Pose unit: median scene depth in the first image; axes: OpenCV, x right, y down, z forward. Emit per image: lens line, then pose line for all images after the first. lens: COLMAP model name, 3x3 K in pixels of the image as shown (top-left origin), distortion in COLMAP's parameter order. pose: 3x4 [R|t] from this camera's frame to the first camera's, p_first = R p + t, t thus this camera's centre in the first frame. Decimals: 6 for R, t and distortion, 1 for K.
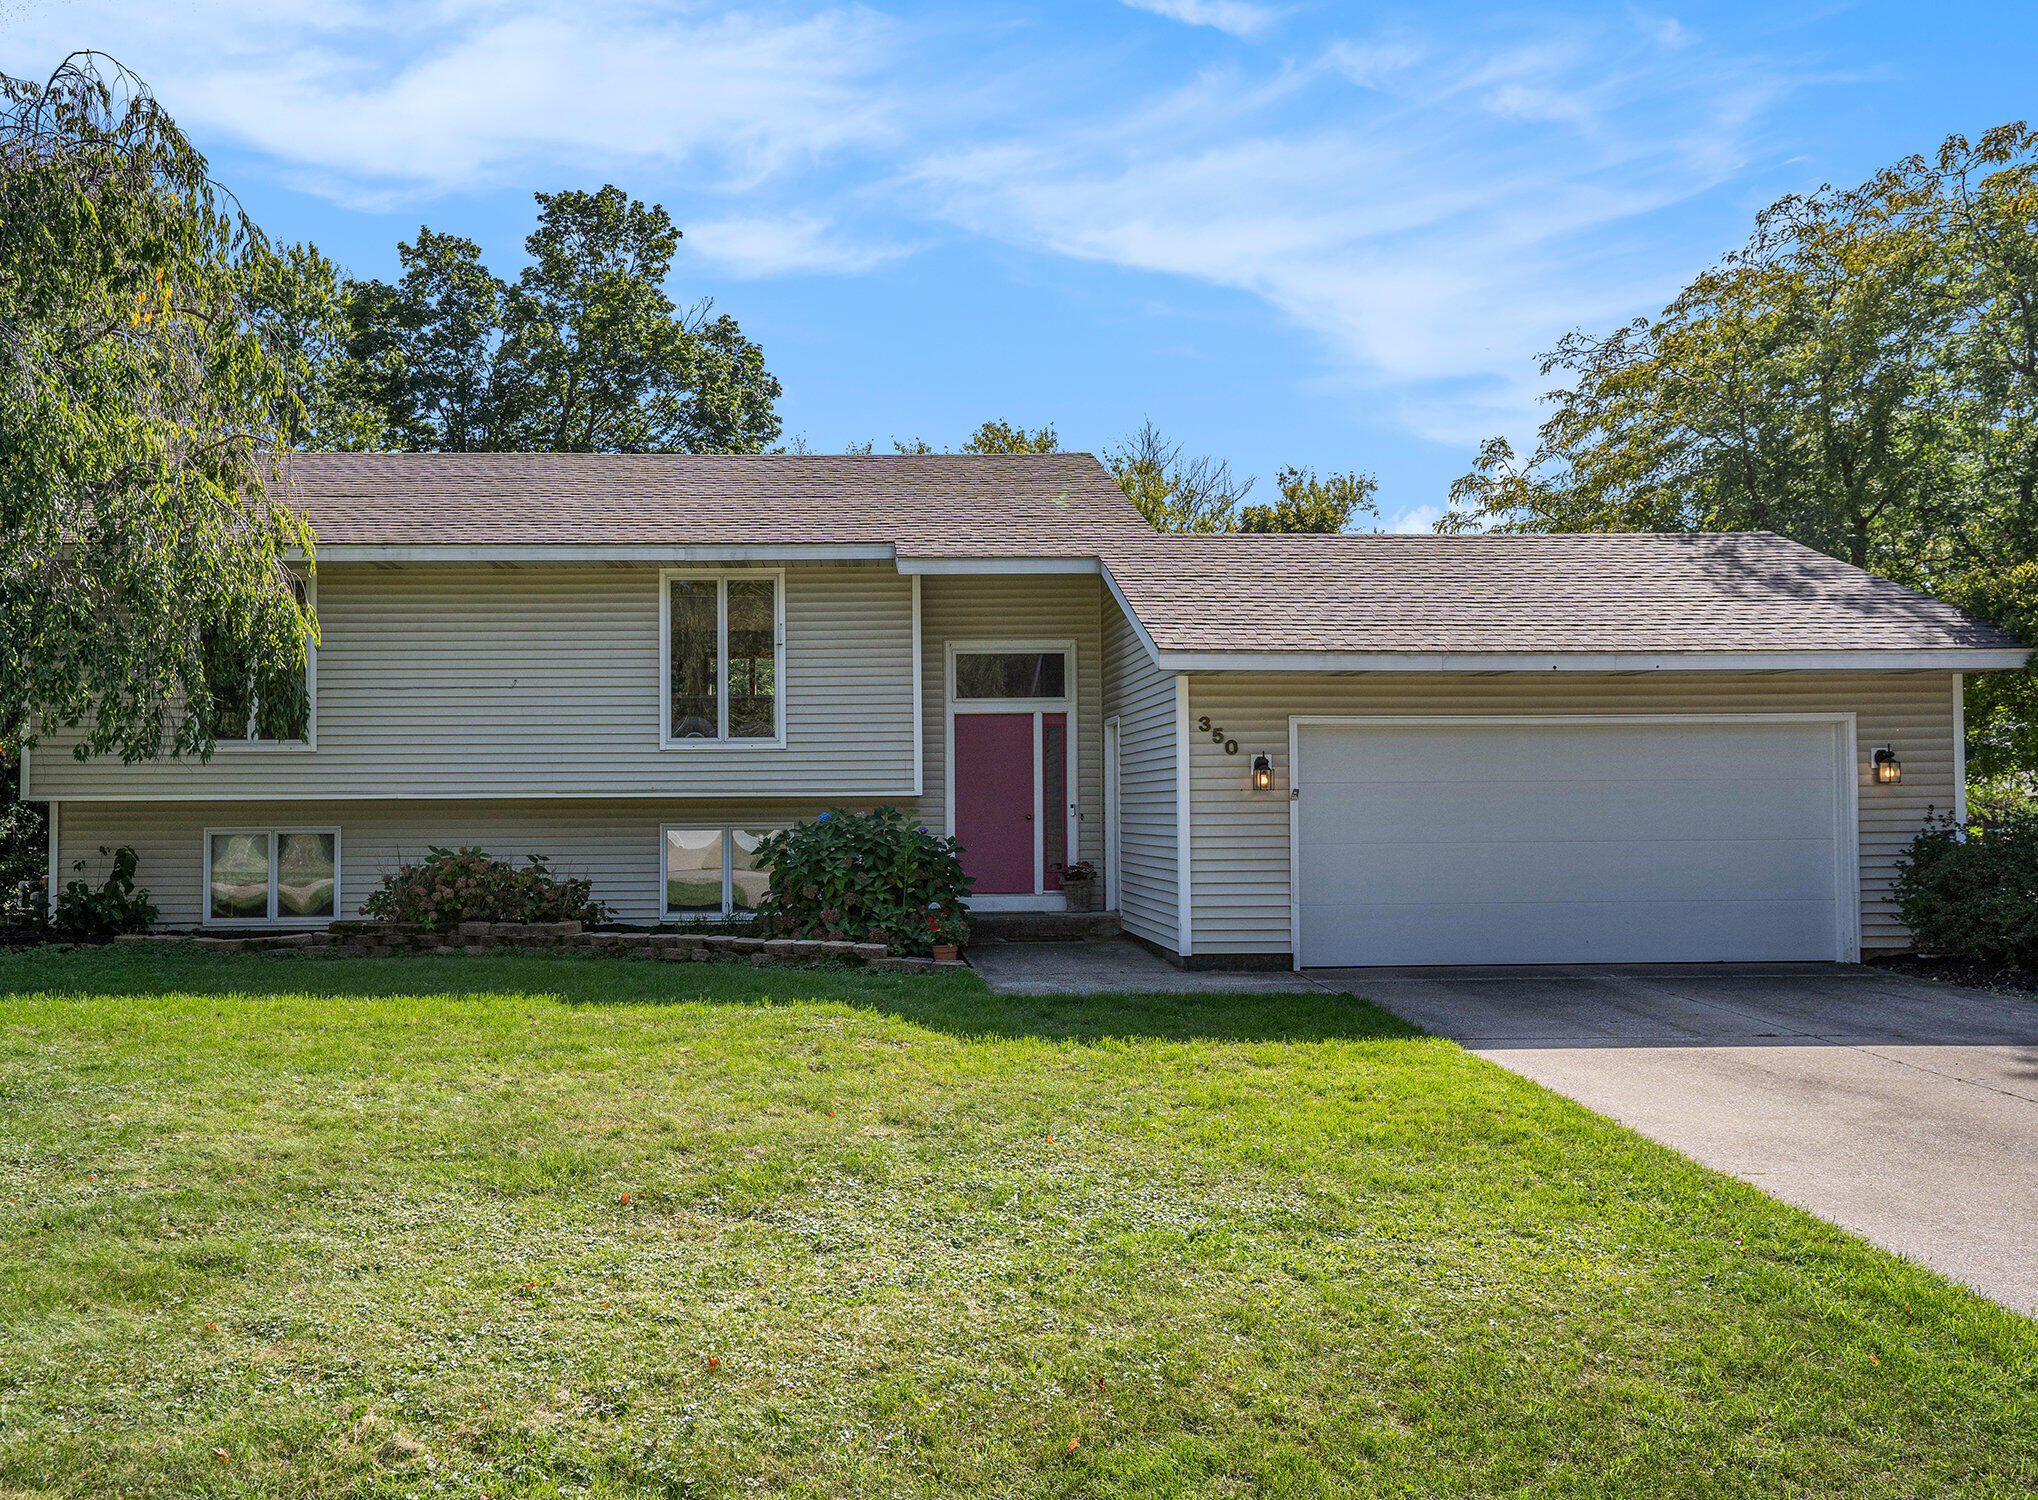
lens RADIAL K [[1684.4, 0, 1019.0], [0, 1684.4, 750.0], [0, 0, 1]] dist [-0.000185, -0.002136]
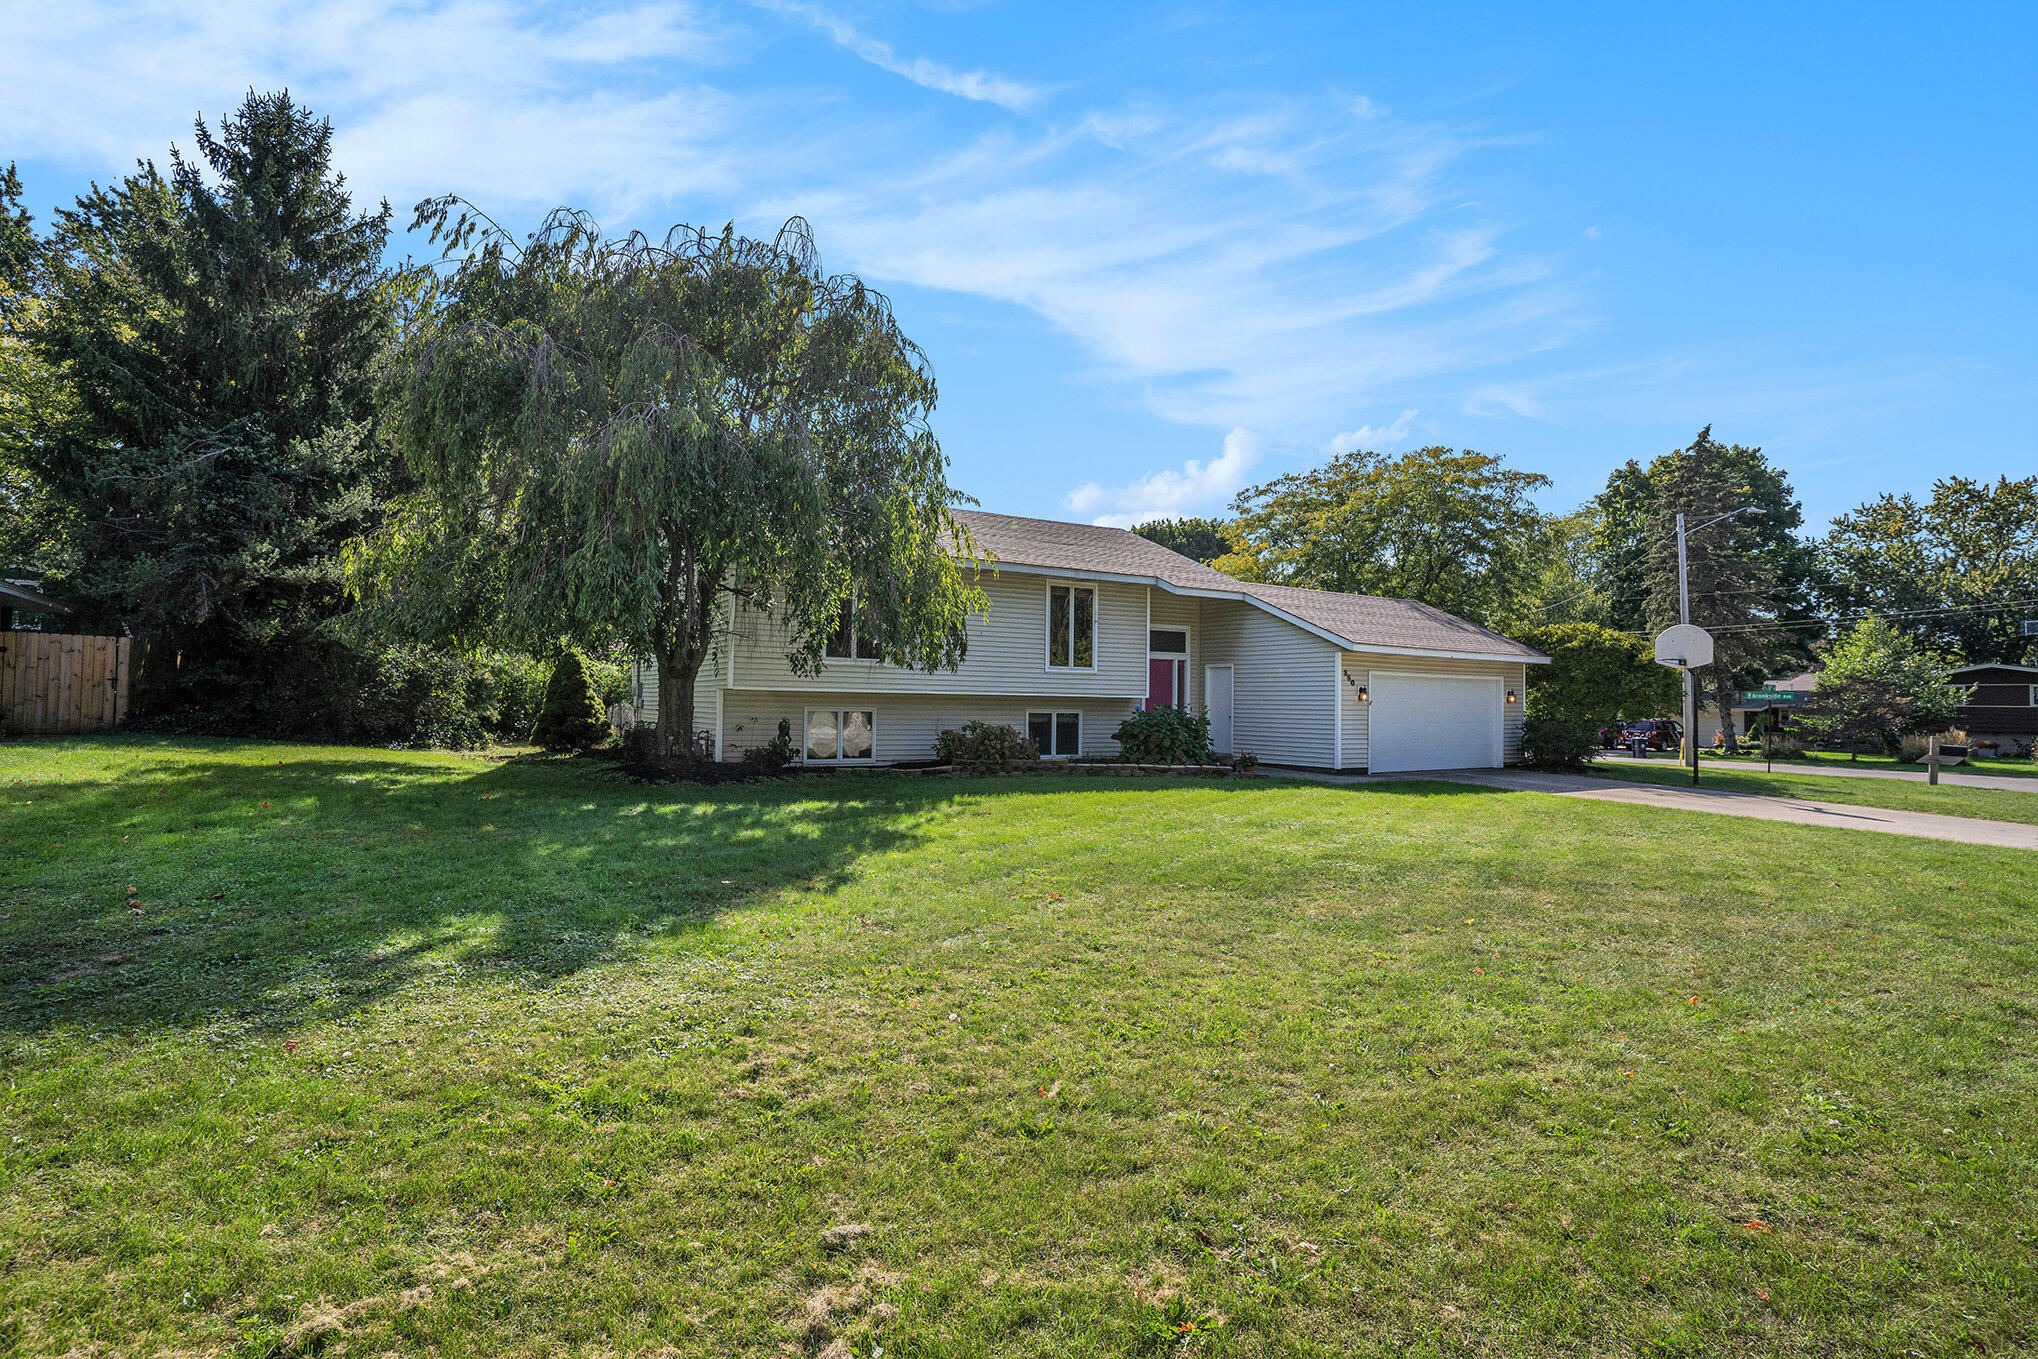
lens RADIAL K [[1038.9, 0, 1019.0], [0, 1038.9, 679.5], [0, 0, 1]] dist [-0.069201, 0.000226]
pose [[0.855488, 0.027385, 0.517099, -0.870431], [-0.032617, 0.999467, 0.001031, 0.008549], [-0.516795, -0.017748, 0.855925, -0.021051]]
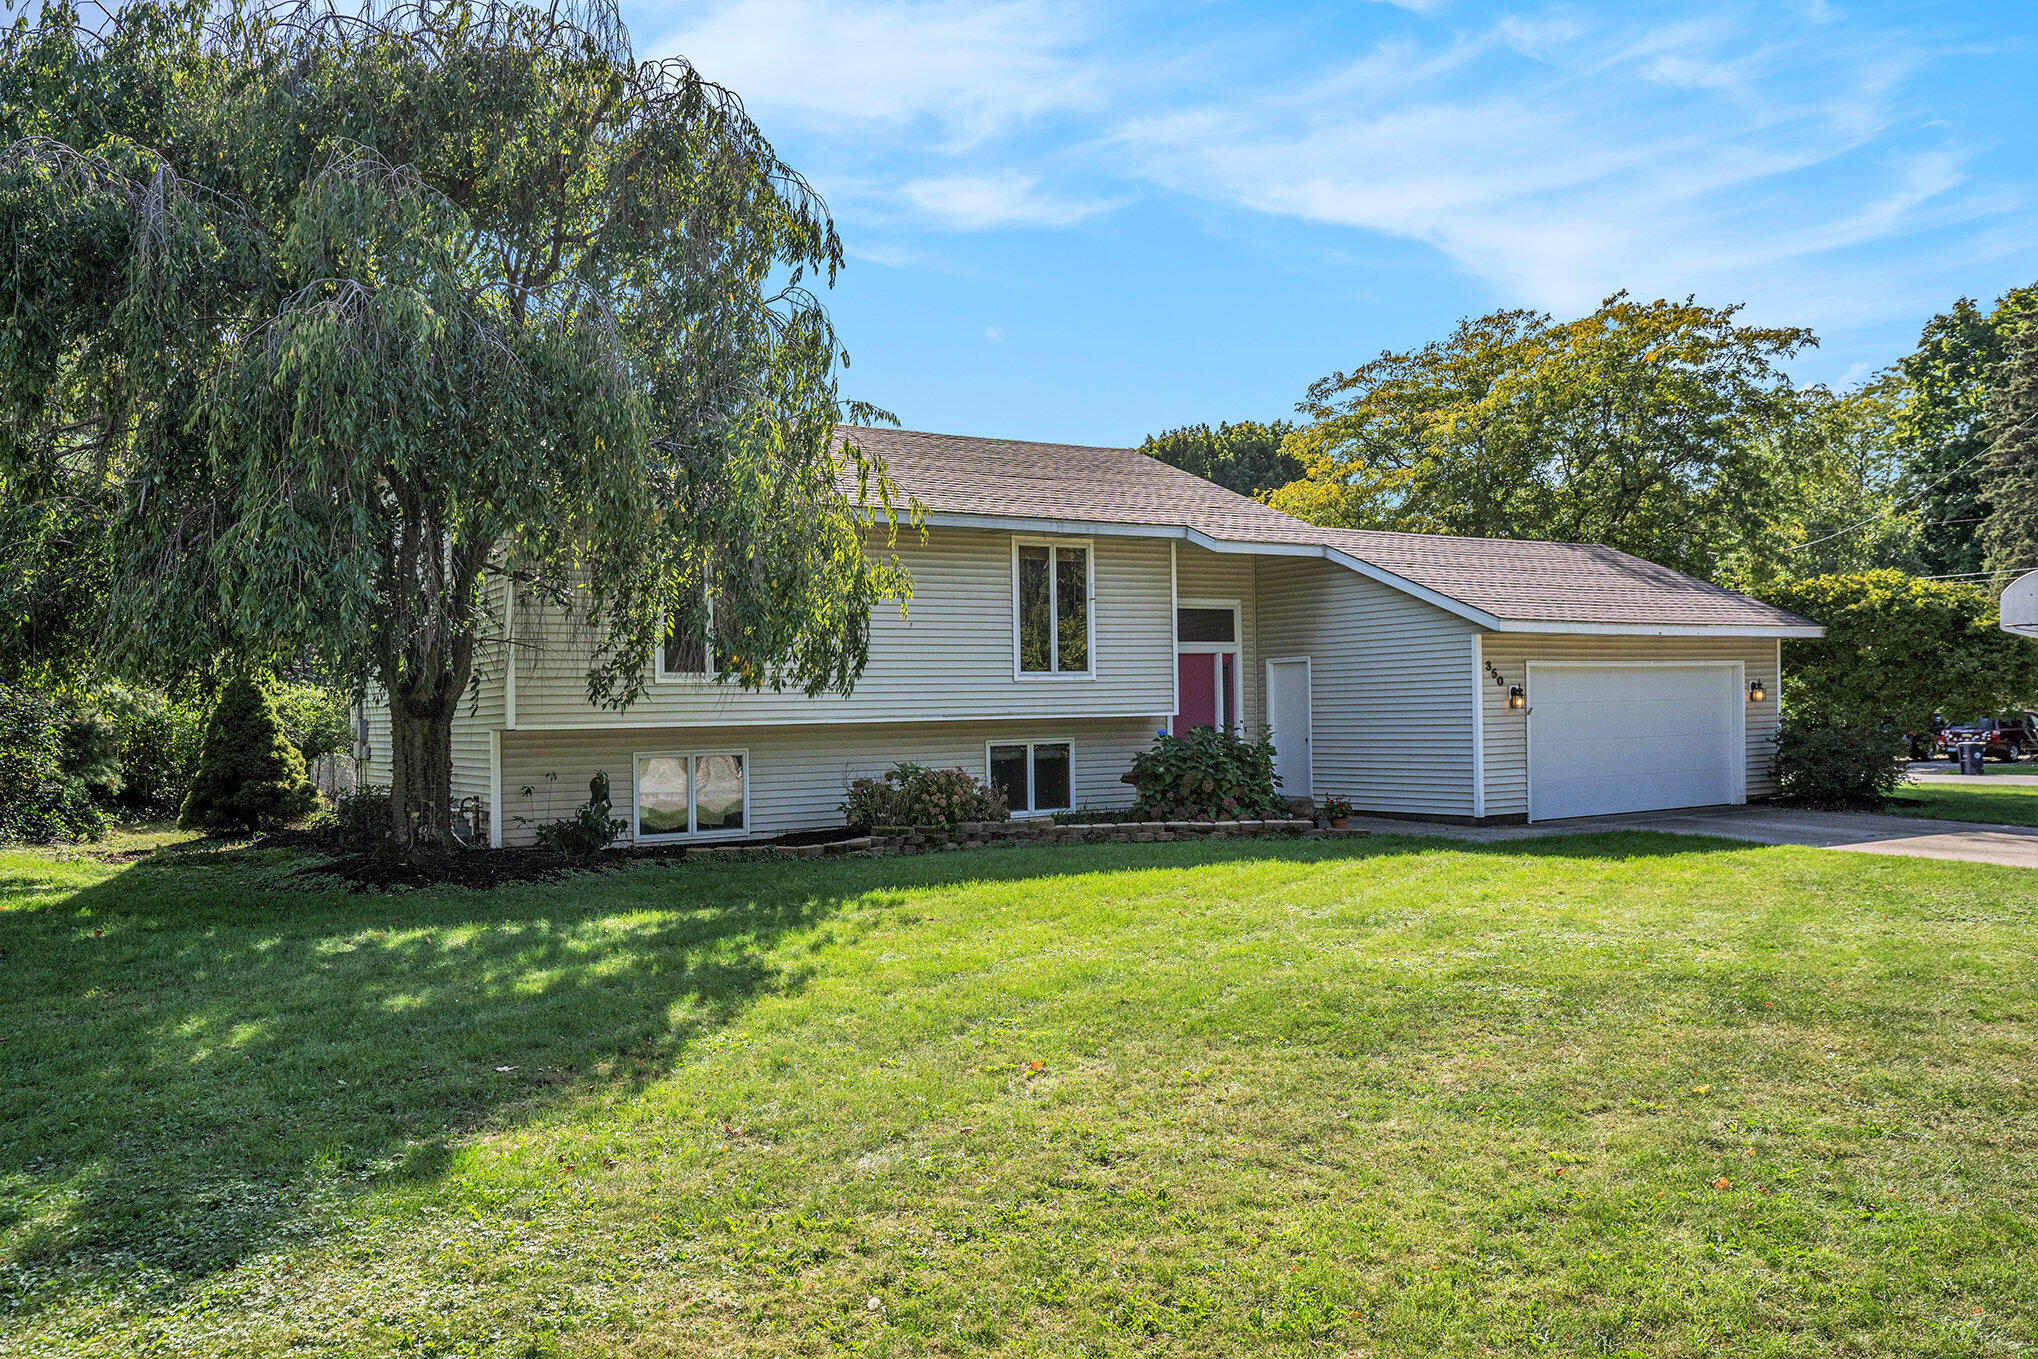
lens RADIAL K [[1617.7, 0, 1017.4], [0, 1617.7, 702.2], [0, 0, 1]] dist [0.025044, 0.005126]
pose [[0.842892, -0.008344, 0.538017, -0.861520], [-0.004186, 0.999748, 0.022062, -0.010874], [-0.538066, -0.020848, 0.842645, -0.011725]]
